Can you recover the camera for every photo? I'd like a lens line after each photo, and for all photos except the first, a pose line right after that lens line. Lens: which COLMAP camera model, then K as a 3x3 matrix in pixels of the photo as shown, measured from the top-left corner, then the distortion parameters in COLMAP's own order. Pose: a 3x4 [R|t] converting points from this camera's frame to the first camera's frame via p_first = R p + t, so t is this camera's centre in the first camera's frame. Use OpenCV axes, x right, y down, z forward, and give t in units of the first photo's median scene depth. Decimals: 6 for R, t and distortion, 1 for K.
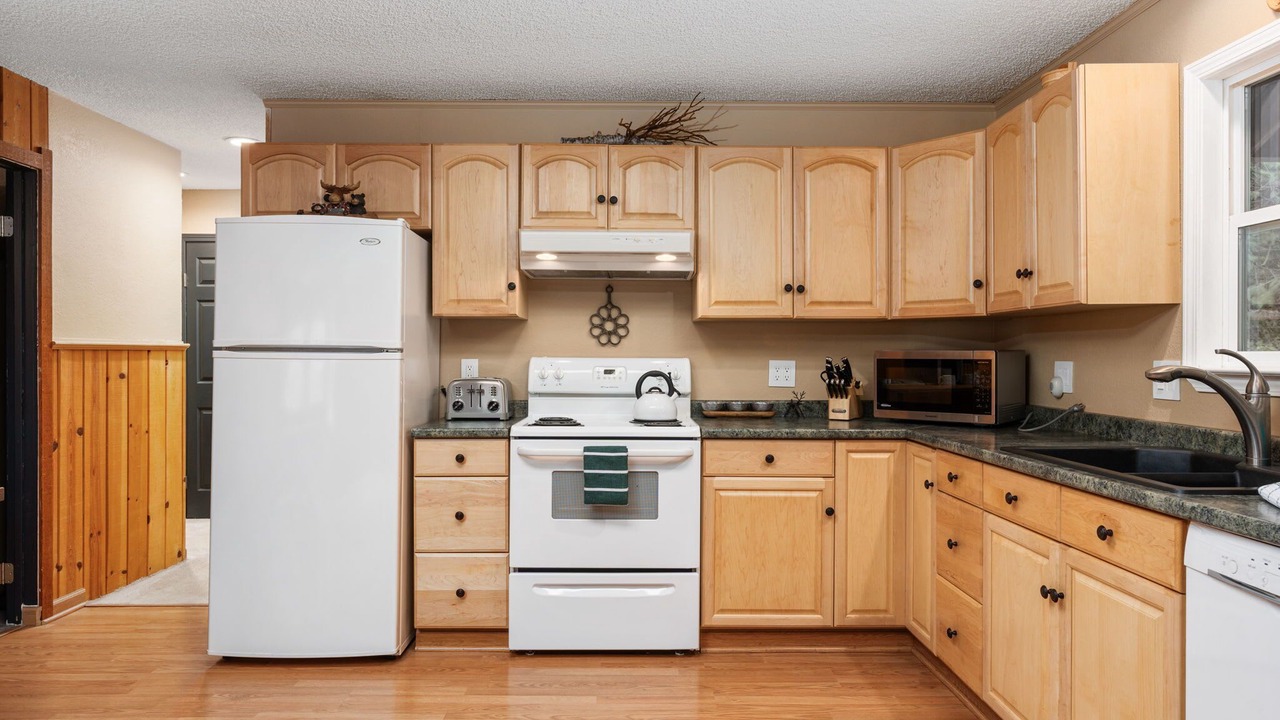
lens RADIAL K [[804.9, 0, 640.0], [0, 804.9, 360.0], [0, 0, 1]] dist [-0.001540, 0.000429]
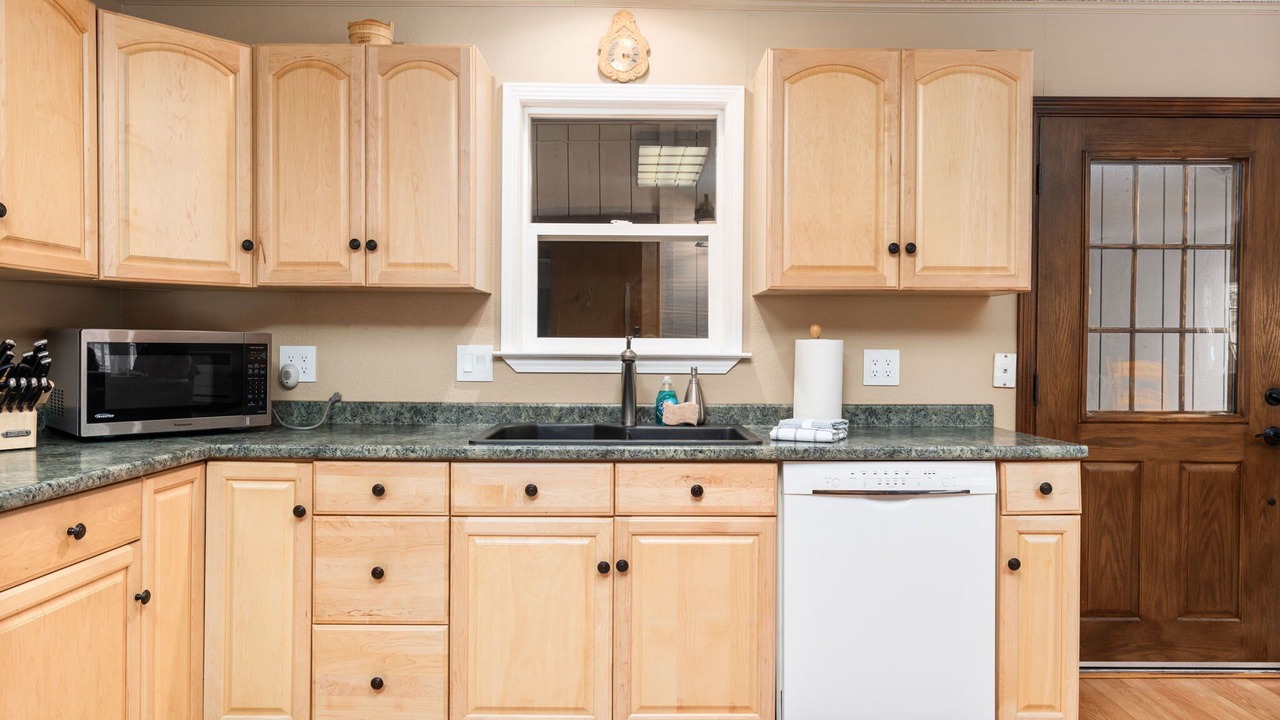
lens RADIAL K [[833.8, 0, 640.0], [0, 833.8, 360.0], [0, 0, 1]] dist [-0.000896, 0.003231]
pose [[0.005482, -0.017145, 0.999838, -0.360669], [-0.001792, 0.999851, 0.017156, 0.000419], [-0.999983, -0.001886, 0.005451, 0.596271]]
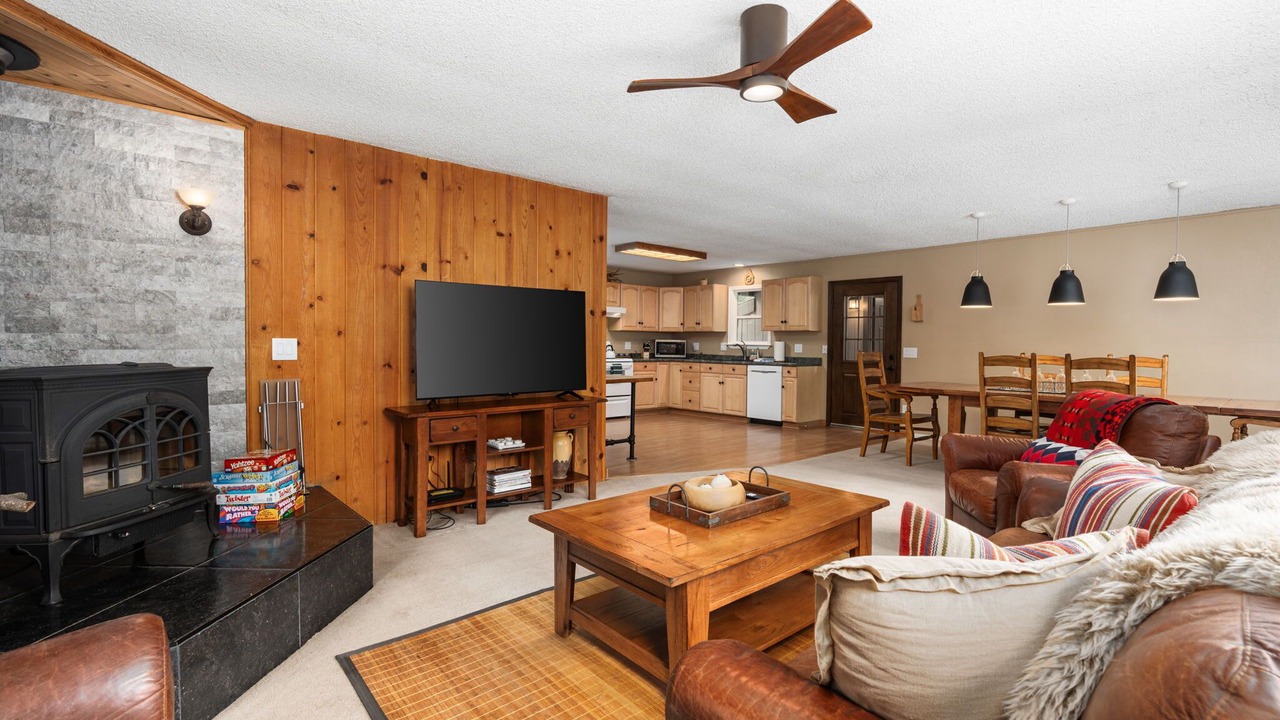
lens RADIAL K [[586.3, 0, 640.0], [0, 586.3, 360.0], [0, 0, 1]] dist [-0.001579, 0.000472]
pose [[0.754344, -0.013993, 0.656330, -1.687276], [-0.007575, 0.999521, 0.030015, 0.002422], [-0.656436, -0.027613, 0.753877, -1.123236]]
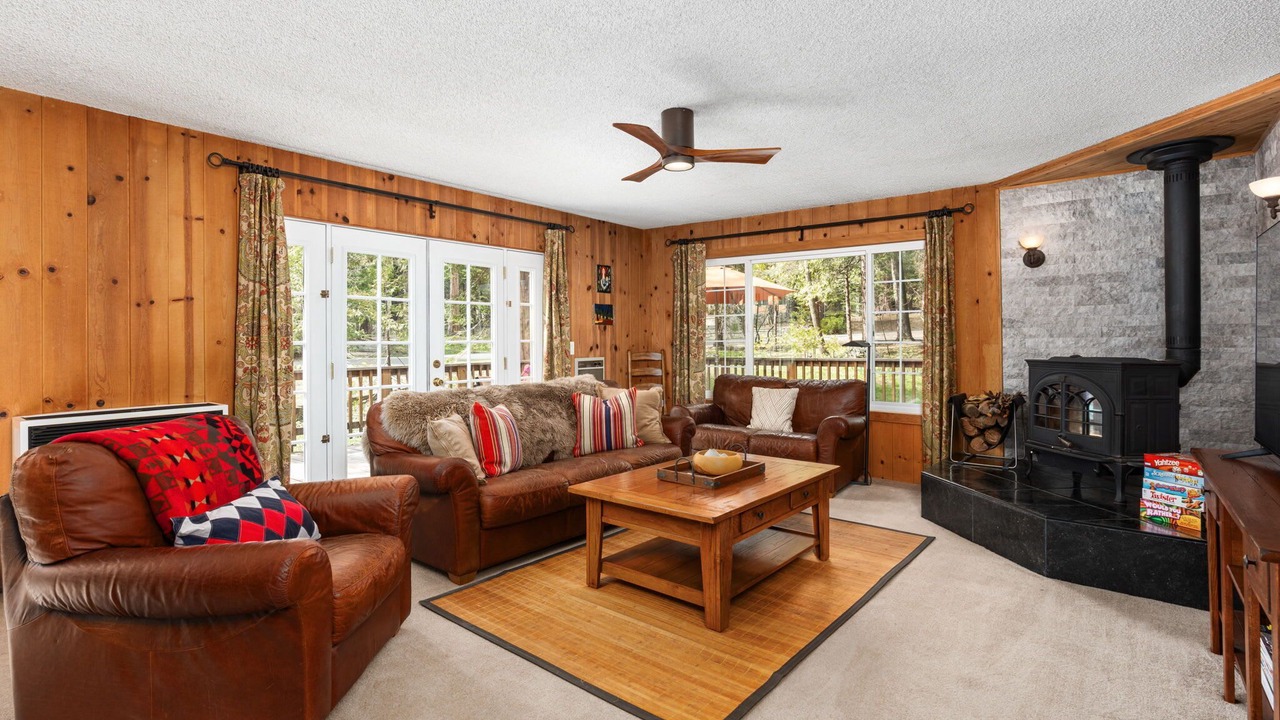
lens RADIAL K [[609.4, 0, 650.4], [0, 609.4, 336.4], [0, 0, 1]] dist [-0.001585, 0.000536]
pose [[-0.614015, -0.001041, -0.789294, -0.367669], [0.009415, 0.999918, -0.008643, -0.001716], [0.789238, -0.012738, -0.613955, -0.161168]]
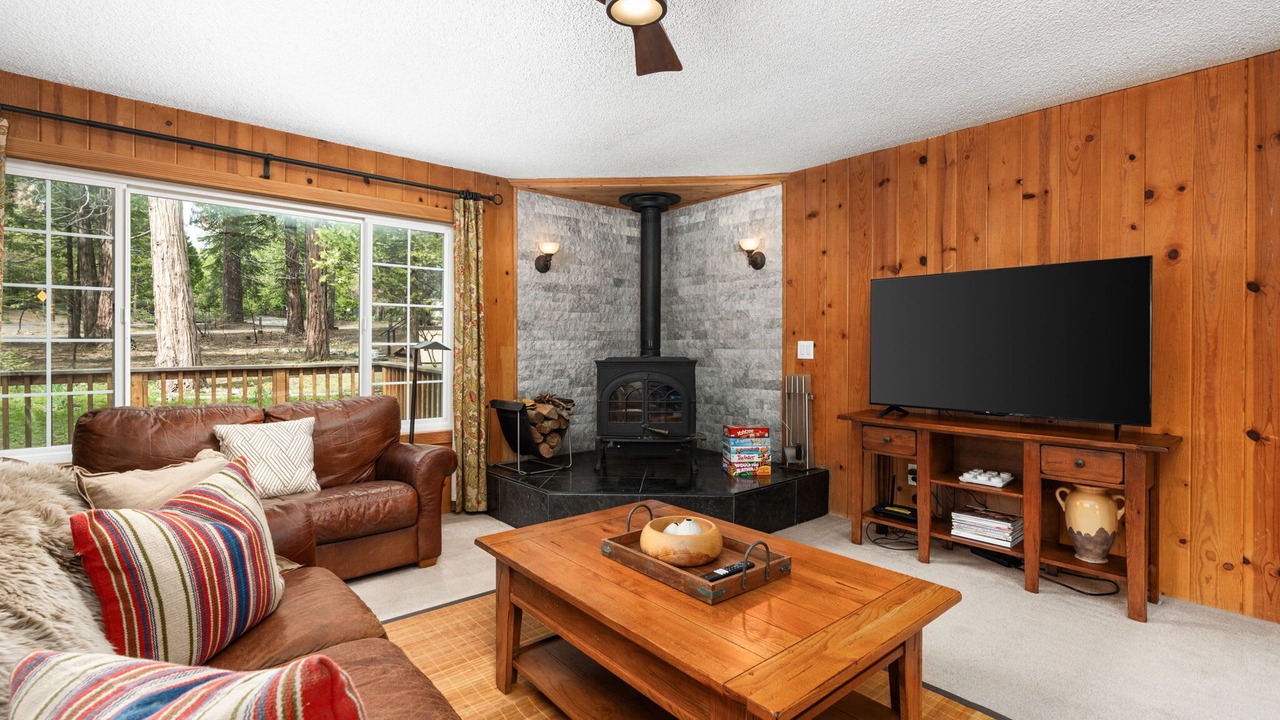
lens RADIAL K [[586.8, 0, 641.3], [0, 586.8, 347.1], [0, 0, 1]] dist [-0.024223, 0.015671]
pose [[0.656686, 0.007120, -0.754130, -0.782808], [0.000845, 0.999948, 0.010177, 0.000093], [0.754163, -0.007320, 0.656646, -1.030249]]
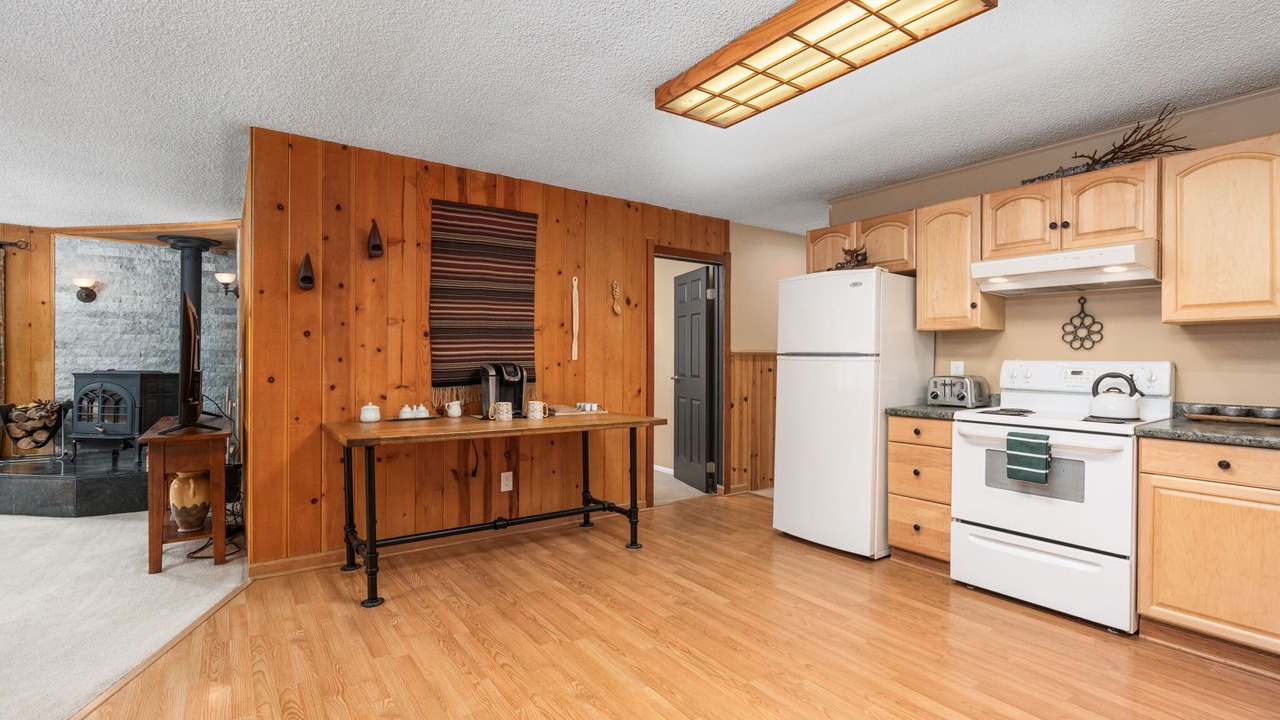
lens RADIAL K [[586.3, 0, 640.0], [0, 586.3, 360.0], [0, 0, 1]] dist [-0.001579, 0.000472]
pose [[0.575442, 0.001878, -0.817840, 0.317370], [-0.005146, 0.999986, -0.001324, 0.000878], [0.817826, 0.004970, 0.575444, 0.013756]]
